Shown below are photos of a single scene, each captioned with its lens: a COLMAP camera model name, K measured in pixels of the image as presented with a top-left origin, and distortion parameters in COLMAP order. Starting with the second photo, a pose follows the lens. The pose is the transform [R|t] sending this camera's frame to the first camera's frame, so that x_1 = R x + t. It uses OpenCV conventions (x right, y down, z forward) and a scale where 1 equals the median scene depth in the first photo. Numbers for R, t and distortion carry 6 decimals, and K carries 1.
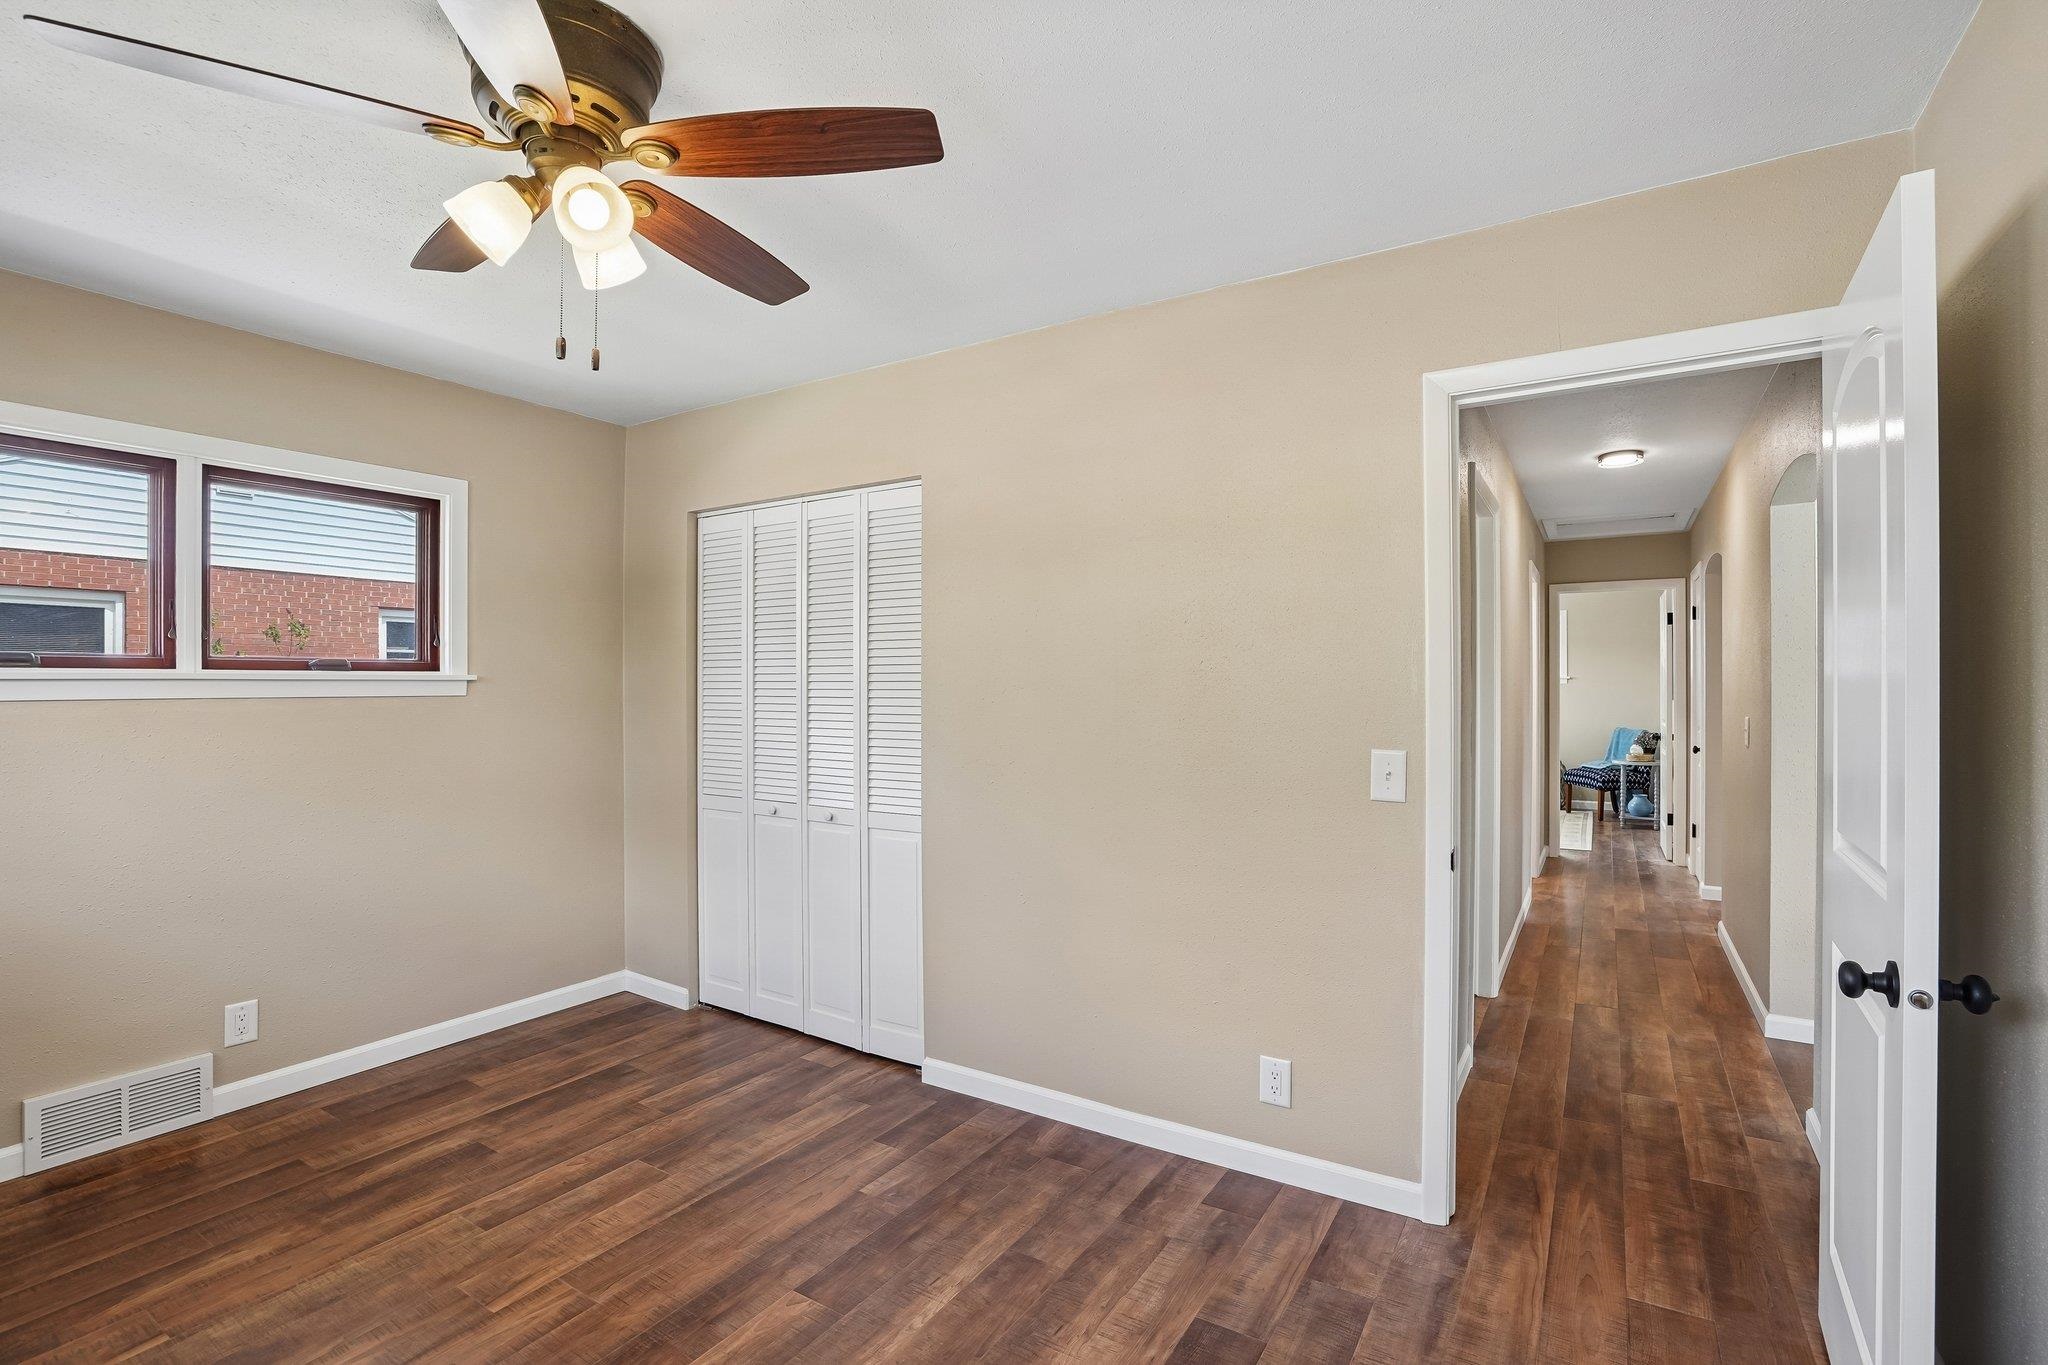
lens RADIAL K [[953.7, 0, 1009.6], [0, 953.7, 688.8], [0, 0, 1]] dist [-0.006587, -0.000995]
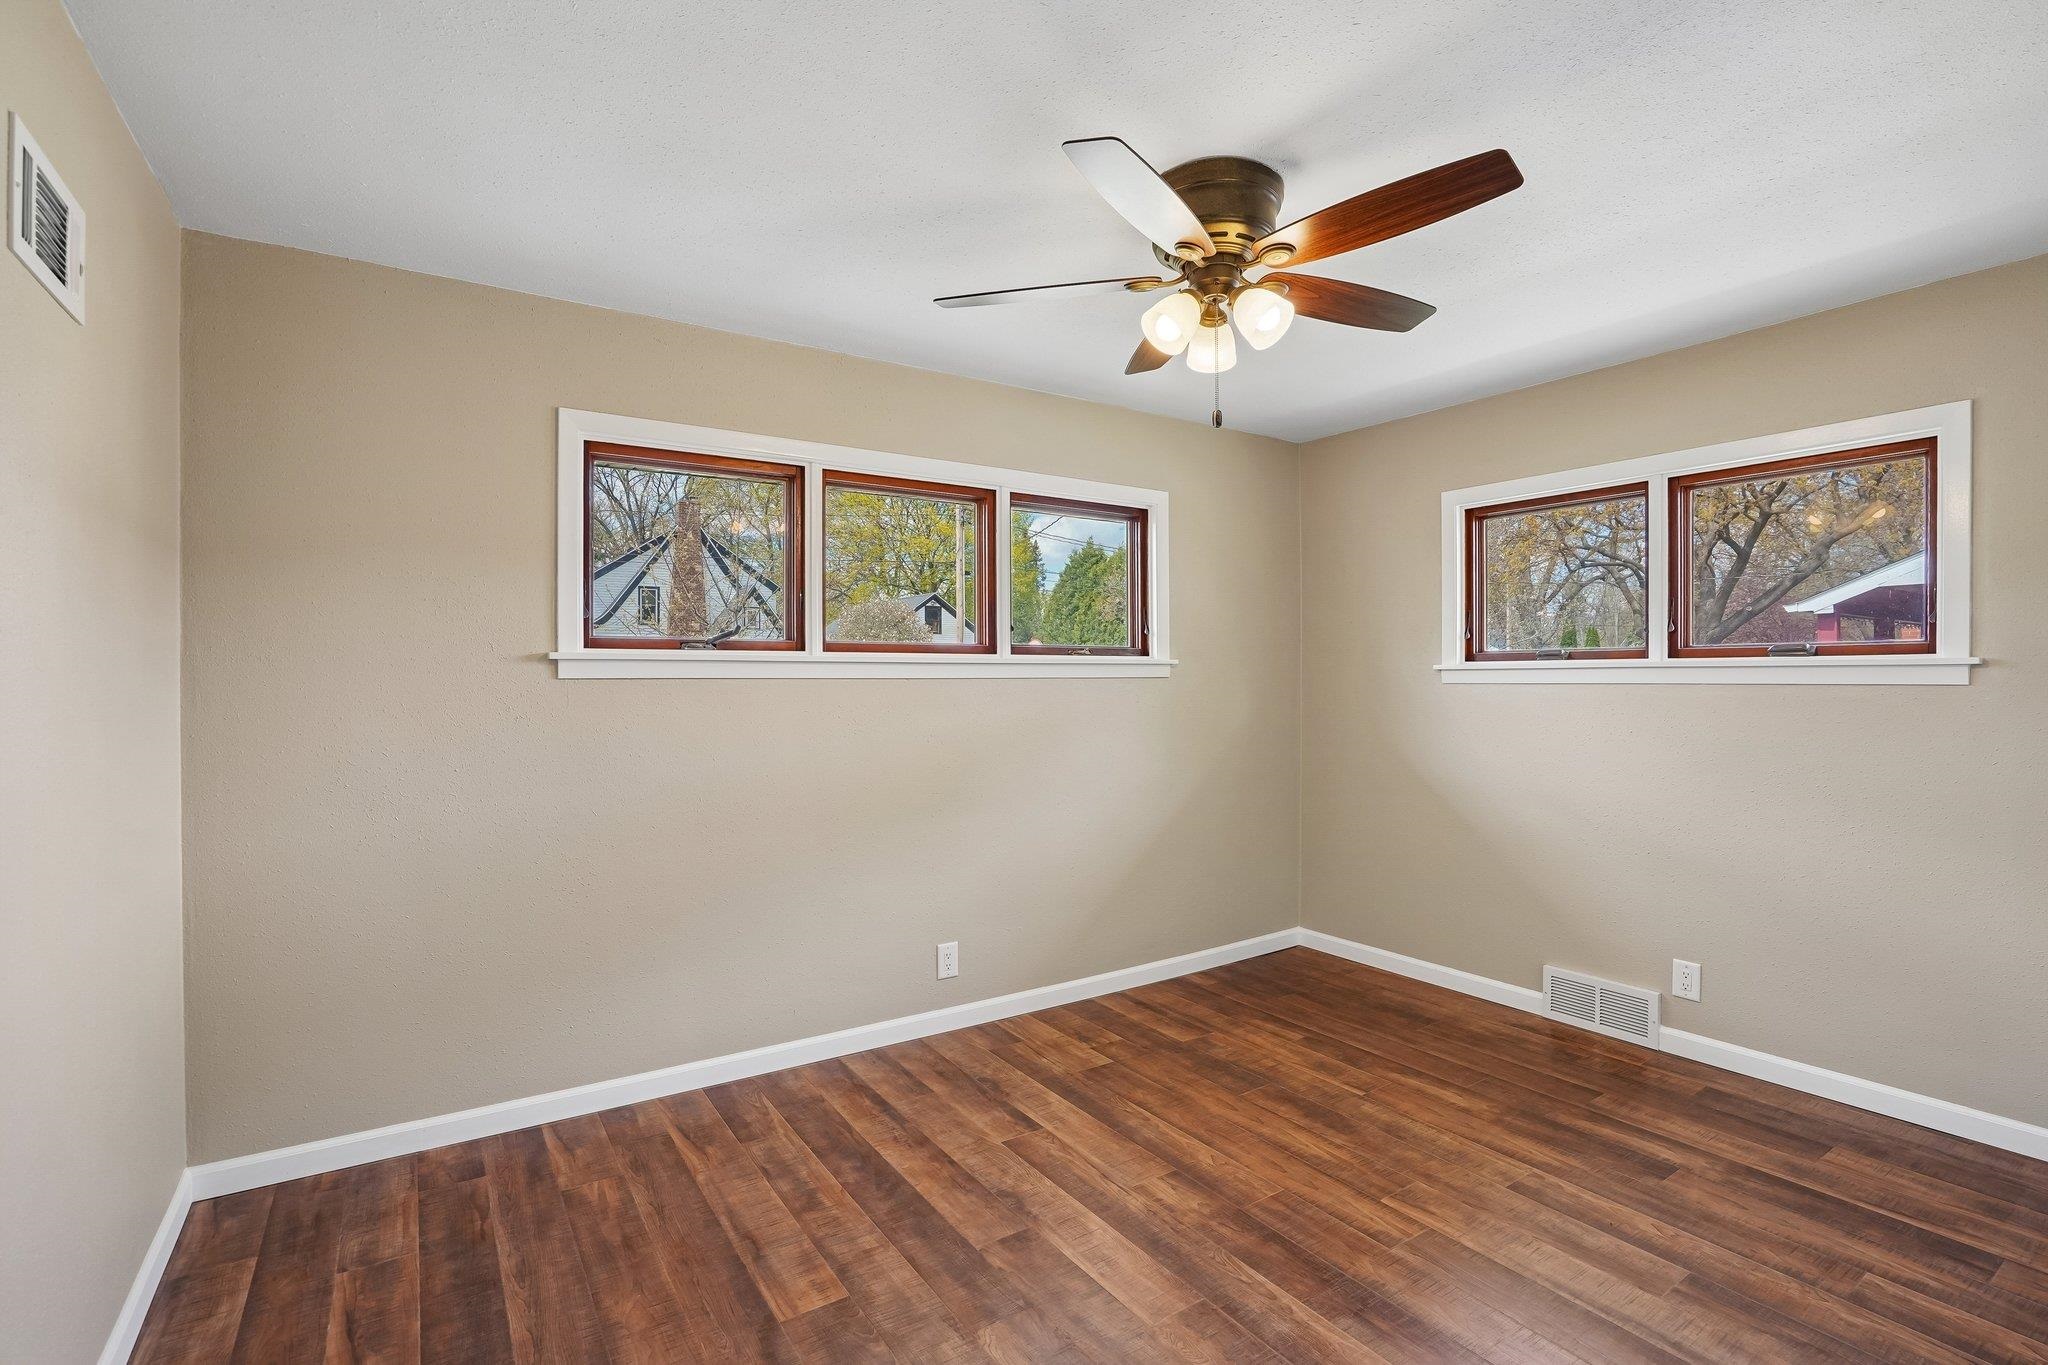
lens RADIAL K [[953.7, 0, 1027.2], [0, 953.7, 677.5], [0, 0, 1]] dist [-0.006587, -0.000995]
pose [[-0.396501, 0.004357, -0.918024, 0.534904], [0.000268, 0.999989, 0.004630, -0.002734], [0.918034, 0.001589, -0.396497, 0.787277]]
